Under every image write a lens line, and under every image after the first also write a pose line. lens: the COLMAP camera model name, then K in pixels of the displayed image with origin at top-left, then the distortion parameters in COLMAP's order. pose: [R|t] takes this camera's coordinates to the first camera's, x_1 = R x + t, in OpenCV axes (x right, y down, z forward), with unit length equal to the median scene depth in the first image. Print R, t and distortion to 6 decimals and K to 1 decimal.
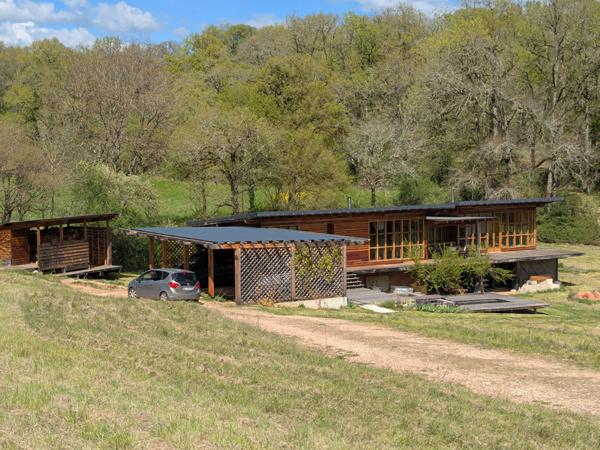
lens RADIAL K [[959.0, 0, 295.9], [0, 959.0, 224.4], [0, 0, 1]] dist [0.039550, 0.000000]
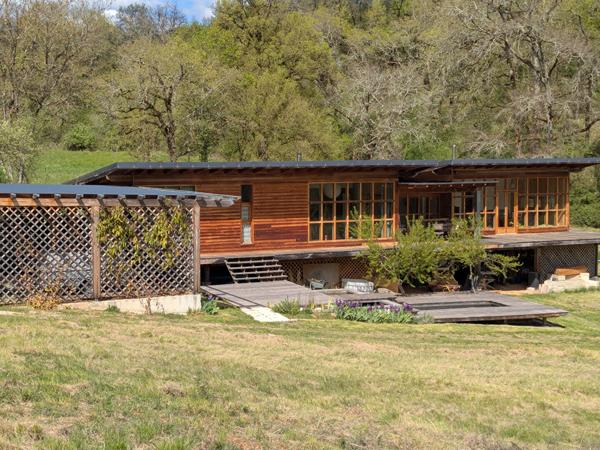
lens RADIAL K [[959.0, 0, 304.3], [0, 959.0, 224.3], [0, 0, 1]] dist [0.039550, 0.000000]
pose [[0.997559, 0.014282, -0.068346, 0.122890], [-0.013808, 0.999877, 0.007410, 0.021445], [0.068444, -0.006448, 0.997634, 0.327889]]
